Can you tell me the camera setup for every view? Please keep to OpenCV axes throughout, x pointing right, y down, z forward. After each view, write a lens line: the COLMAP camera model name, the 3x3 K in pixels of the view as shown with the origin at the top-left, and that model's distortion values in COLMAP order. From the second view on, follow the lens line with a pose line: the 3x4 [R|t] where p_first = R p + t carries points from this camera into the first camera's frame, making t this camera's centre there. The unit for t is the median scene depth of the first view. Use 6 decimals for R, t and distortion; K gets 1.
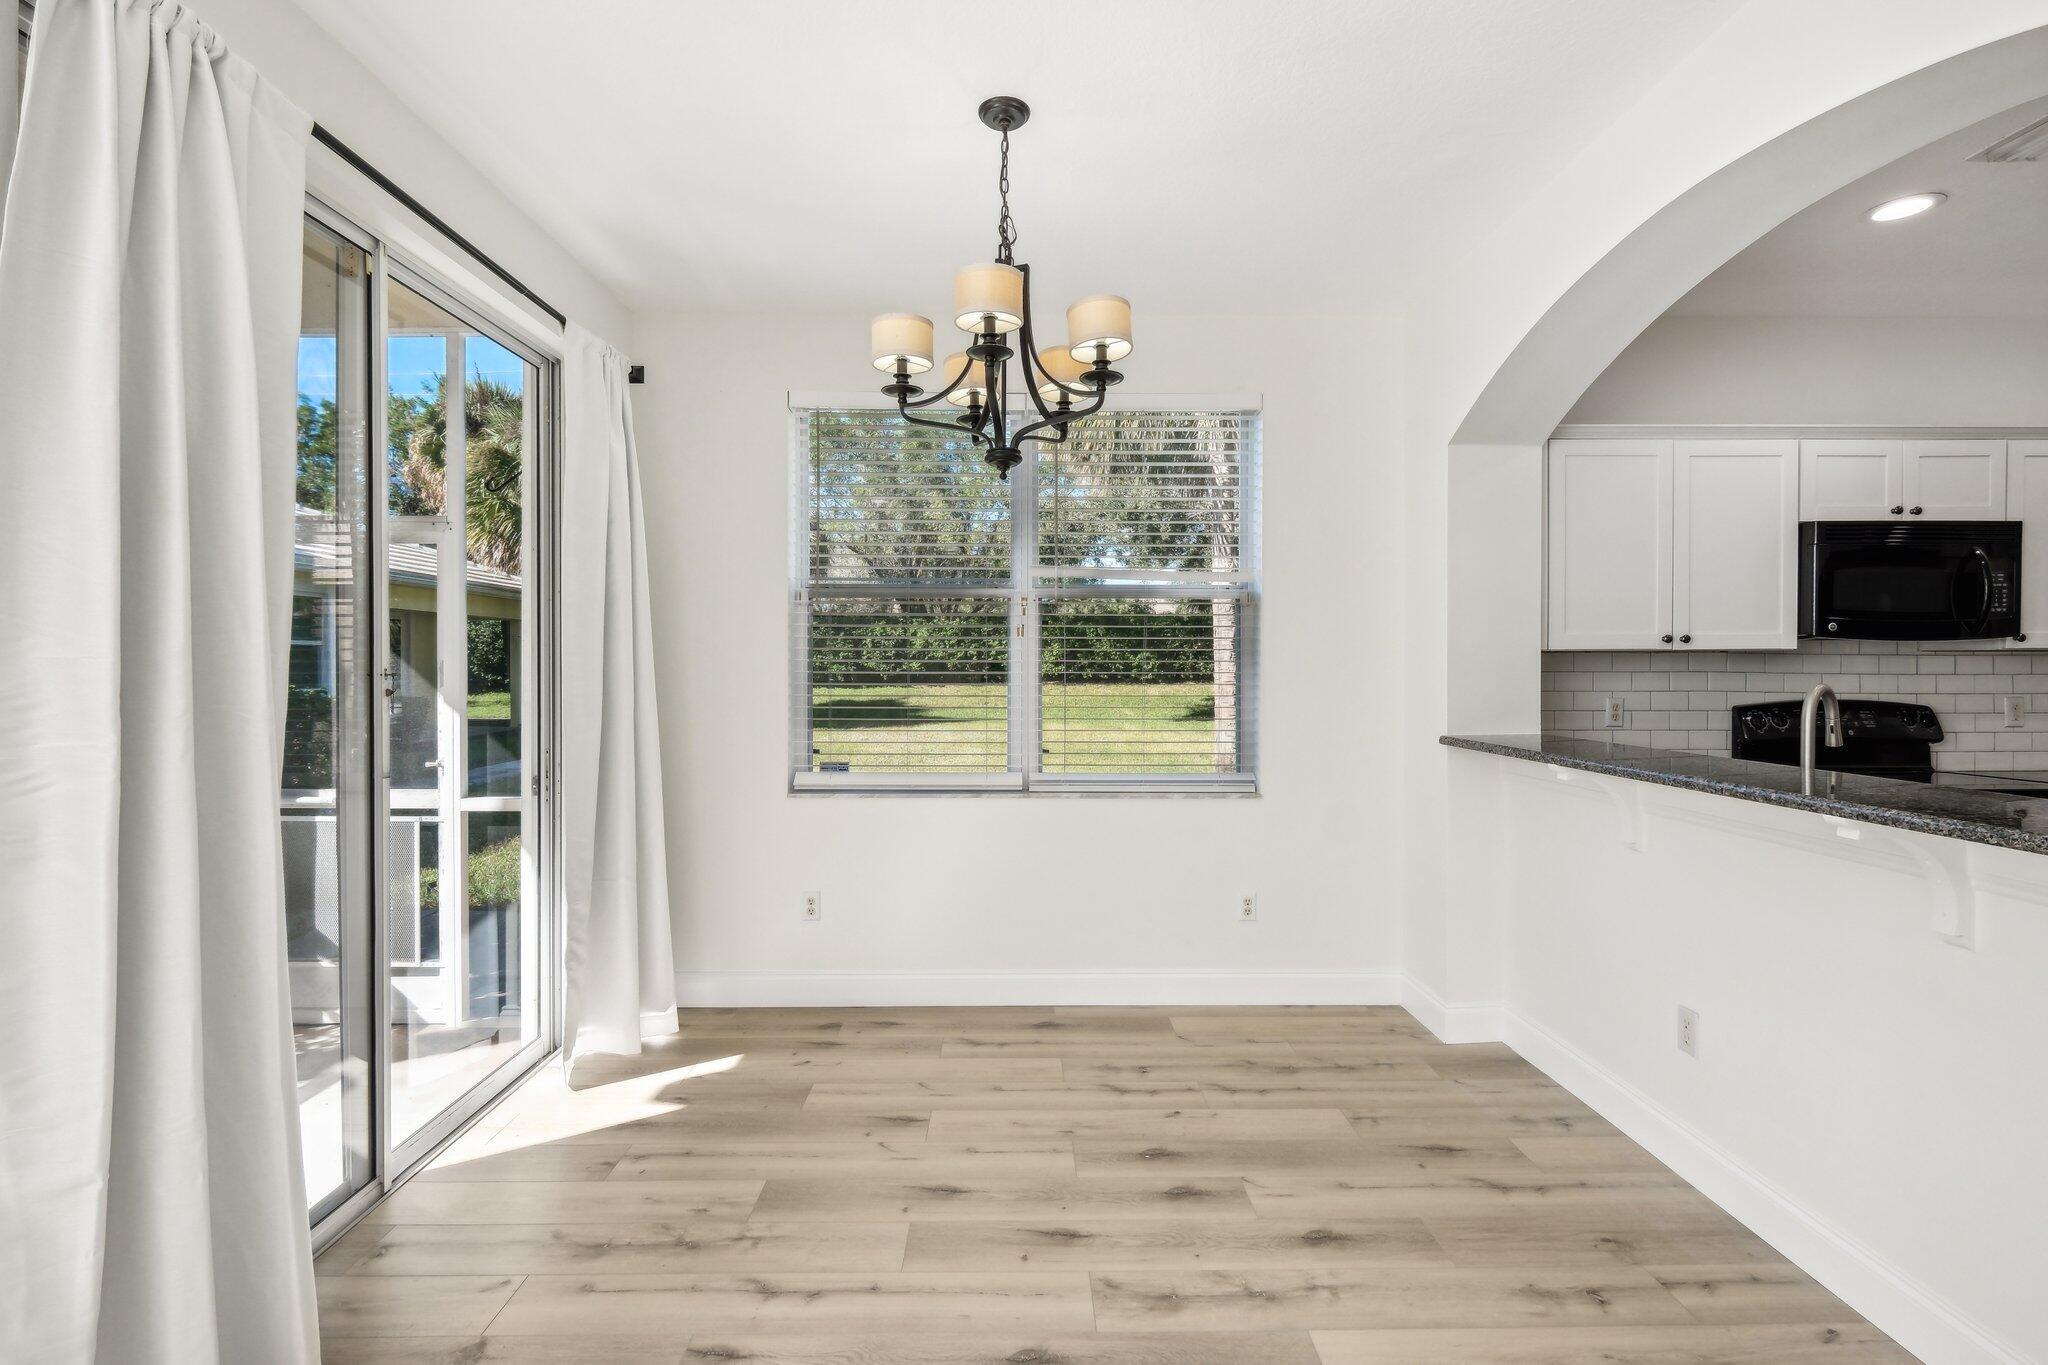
lens RADIAL K [[907.5, 0, 1026.4], [0, 907.5, 666.8], [0, 0, 1]] dist [-0.001833, -0.000092]
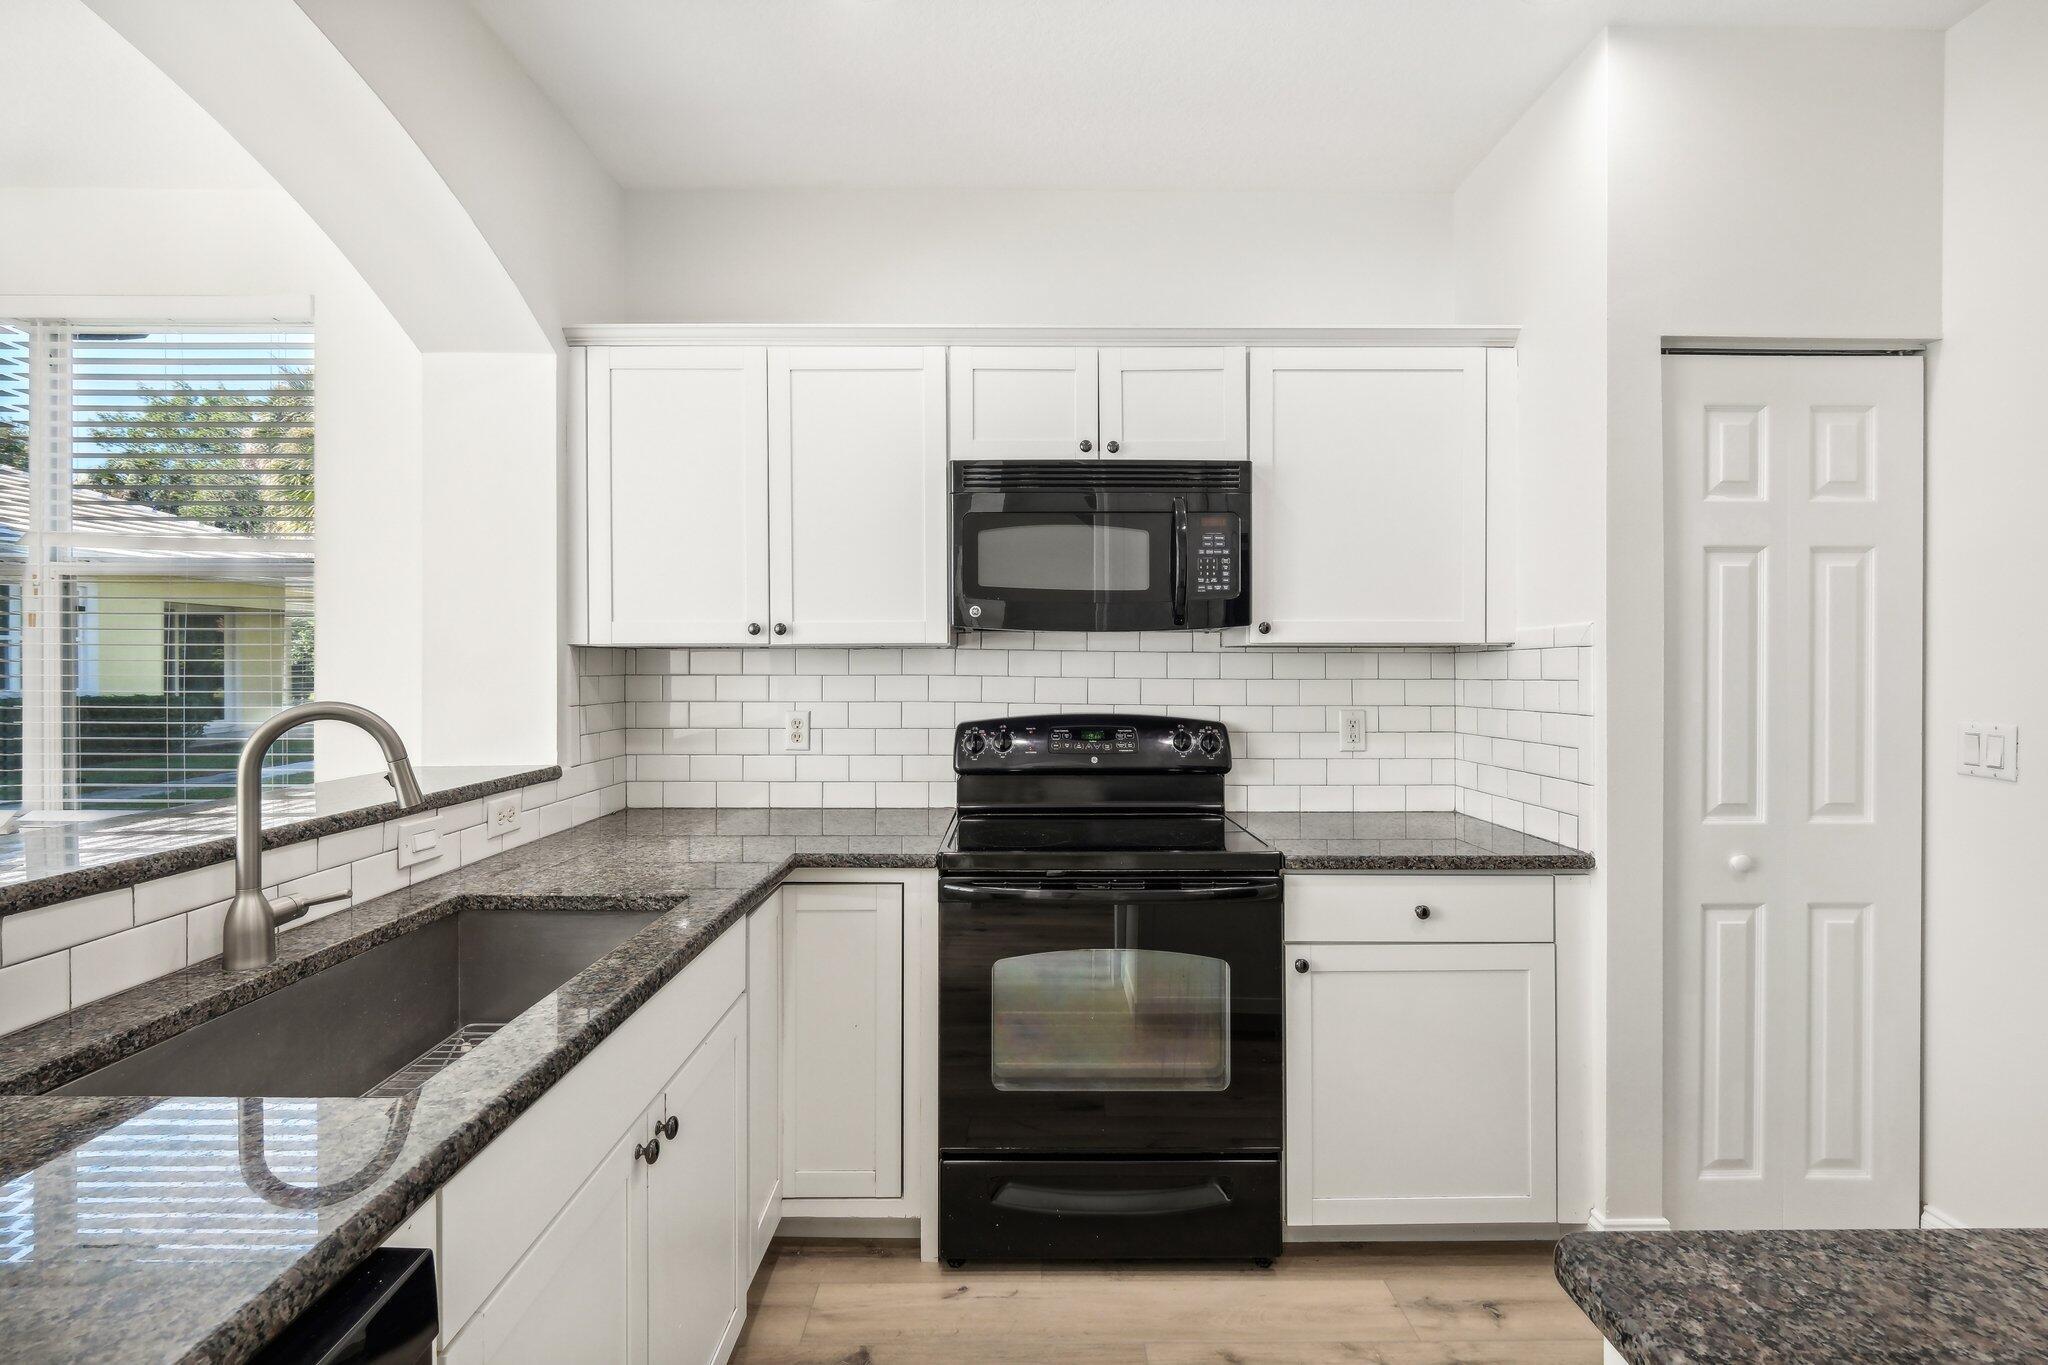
lens RADIAL K [[907.5, 0, 1017.0], [0, 907.5, 682.4], [0, 0, 1]] dist [-0.001833, -0.000092]
pose [[0.999987, 0.001697, 0.004826, 0.939475], [-0.001786, 0.999827, 0.018498, -0.002895], [-0.004794, -0.018507, 0.999817, 0.305917]]
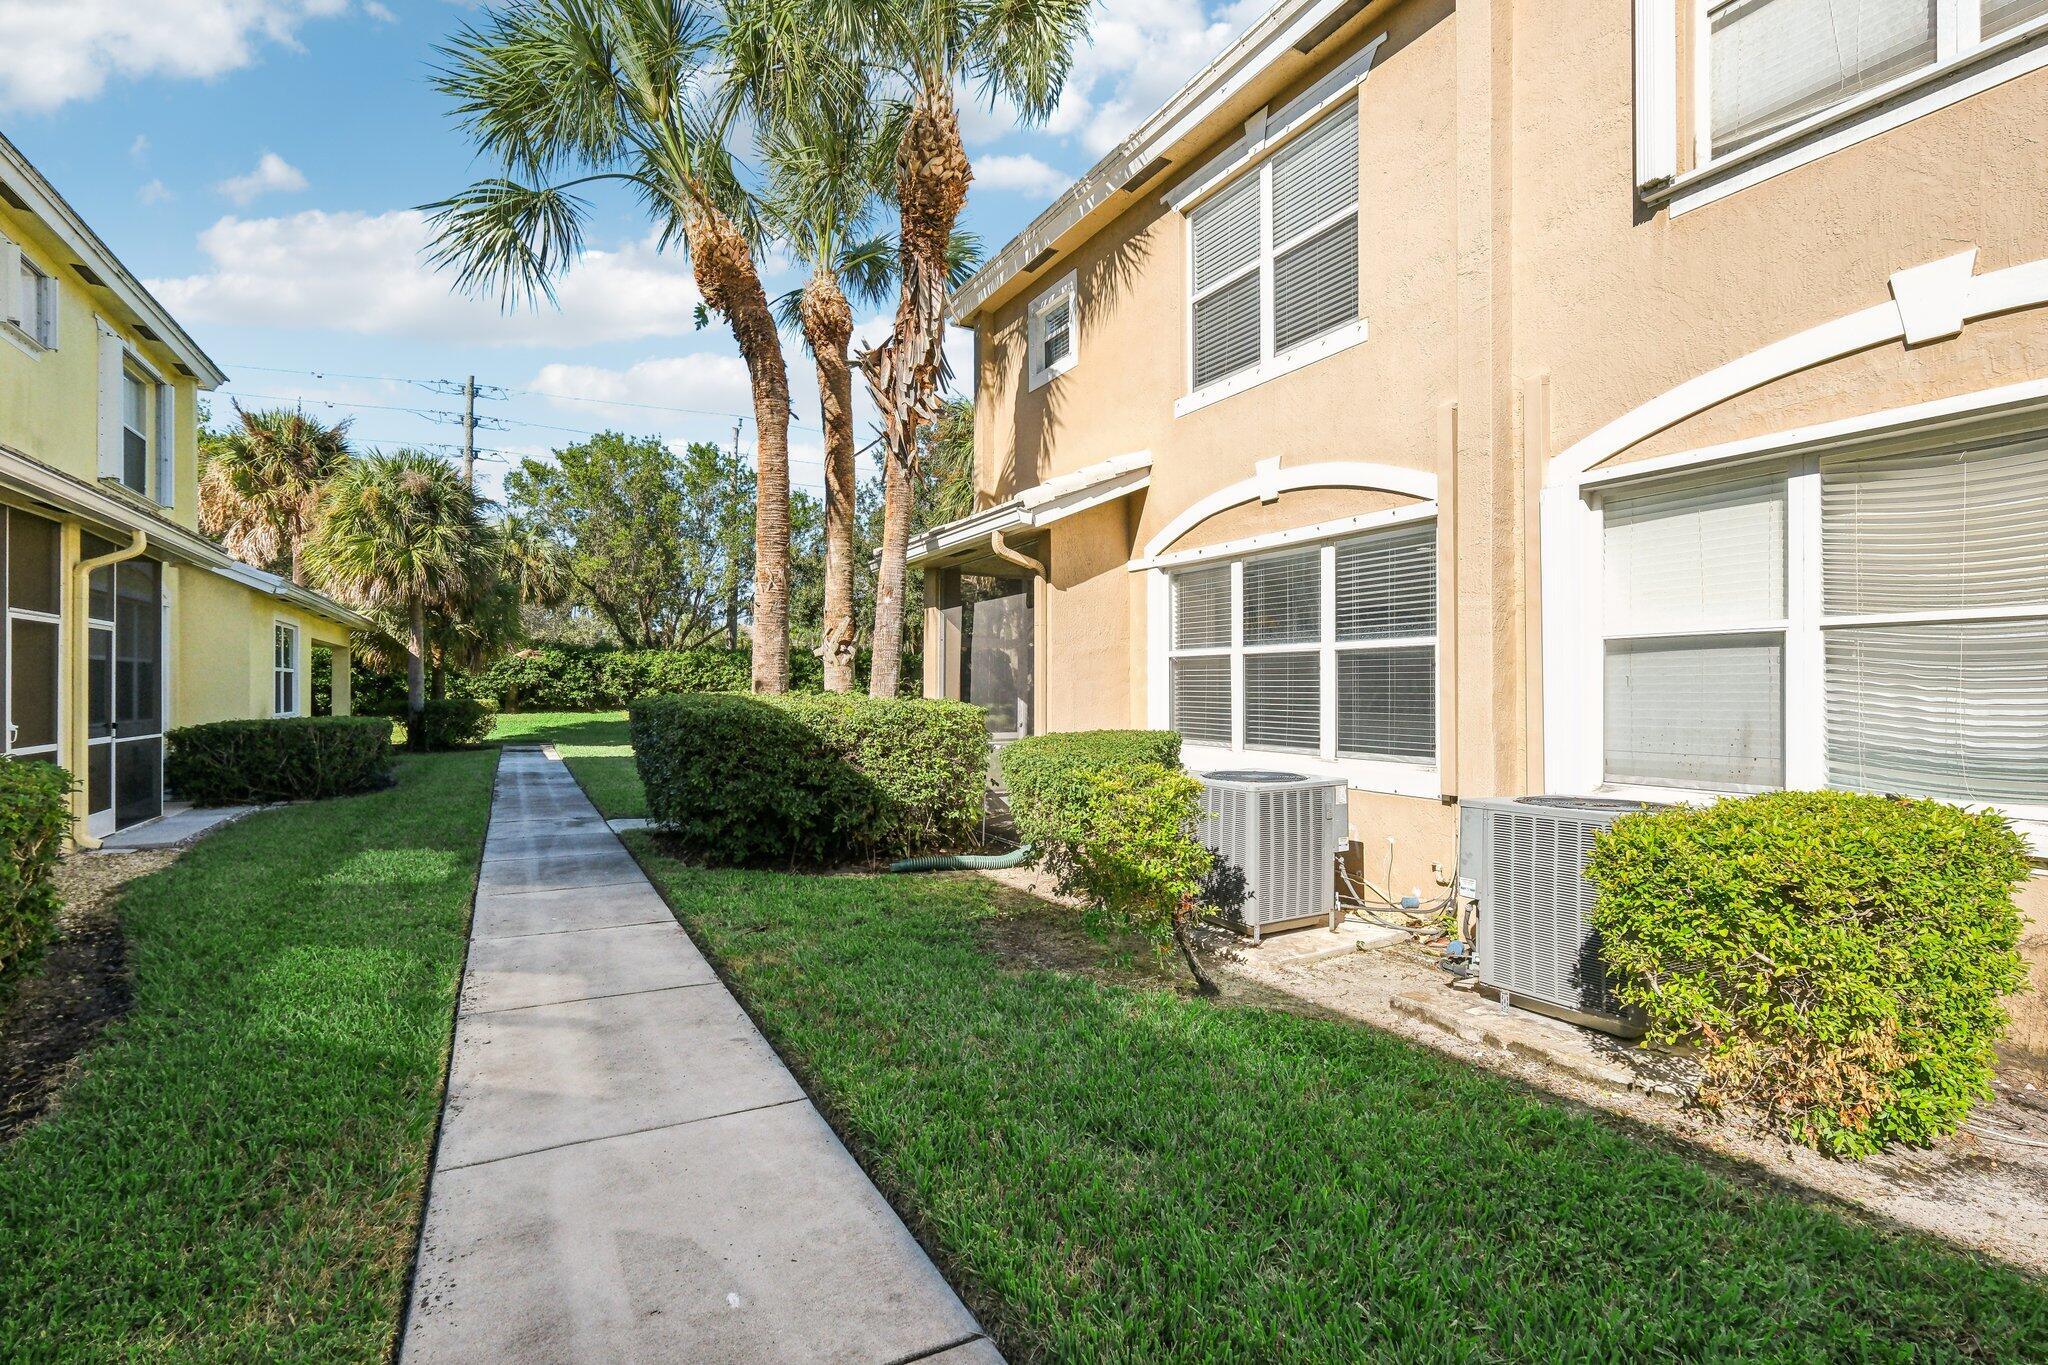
lens RADIAL K [[907.5, 0, 1027.6], [0, 907.5, 687.3], [0, 0, 1]] dist [-0.001833, -0.000092]
pose [[0.876817, 0.006705, 0.480777, -2.226283], [-0.002864, 0.999958, -0.008720, 0.015150], [-0.480815, 0.006269, 0.876800, -1.842188]]
